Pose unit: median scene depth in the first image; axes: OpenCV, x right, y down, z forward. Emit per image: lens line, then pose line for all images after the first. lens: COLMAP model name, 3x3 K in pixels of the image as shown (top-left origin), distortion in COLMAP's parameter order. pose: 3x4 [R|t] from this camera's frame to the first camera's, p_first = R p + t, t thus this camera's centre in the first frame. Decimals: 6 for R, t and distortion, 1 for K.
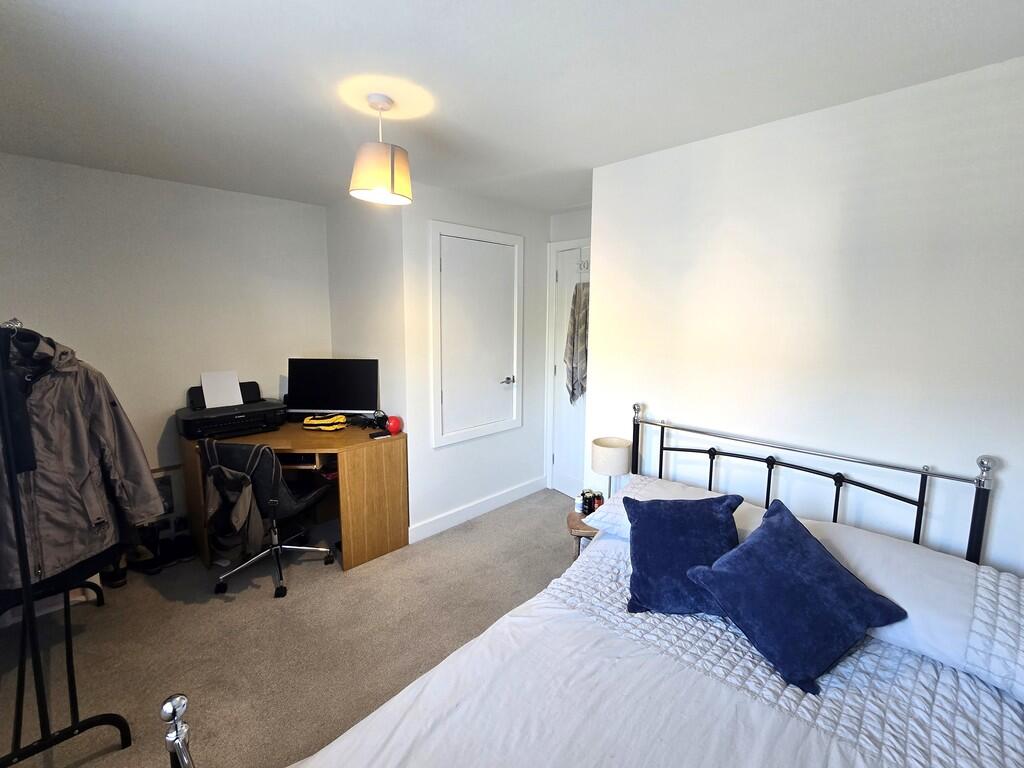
lens RADIAL K [[441.9, 0, 510.2], [0, 441.9, 375.3], [0, 0, 1]] dist [-0.001466, -0.000115]
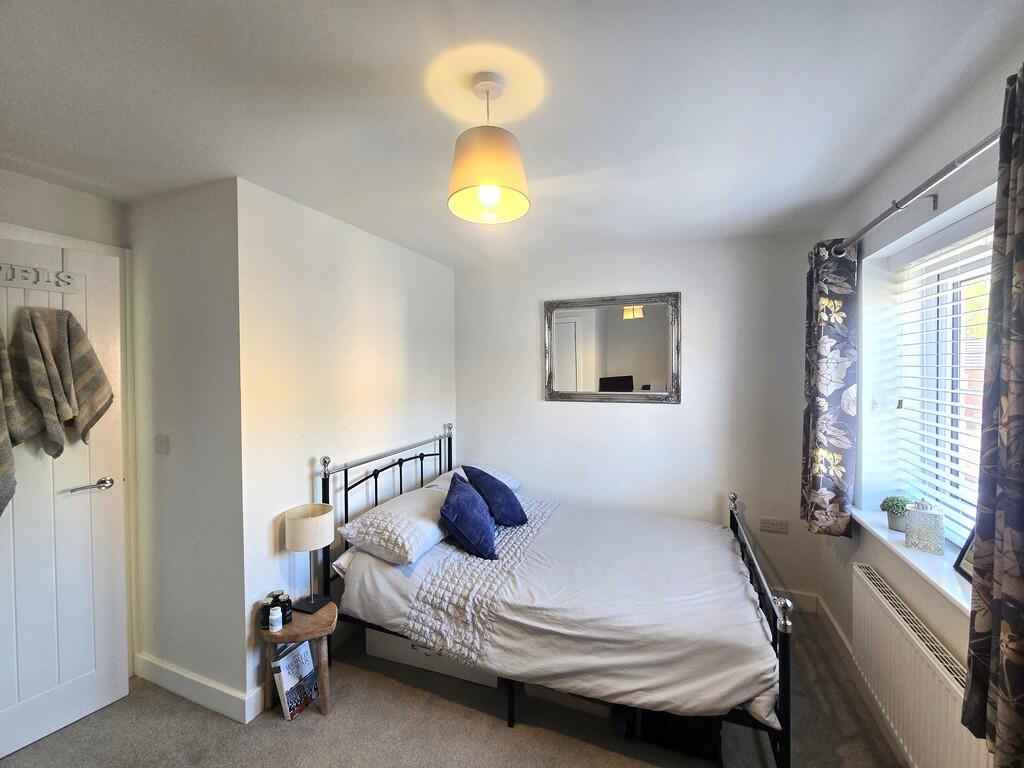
lens RADIAL K [[441.9, 0, 507.2], [0, 441.9, 381.9], [0, 0, 1]] dist [-0.001466, -0.000115]
pose [[-0.402557, -0.043401, 0.914365, -0.929915], [0.118015, 0.988079, 0.098857, -0.181989], [-0.907756, 0.147705, -0.392636, 1.236228]]
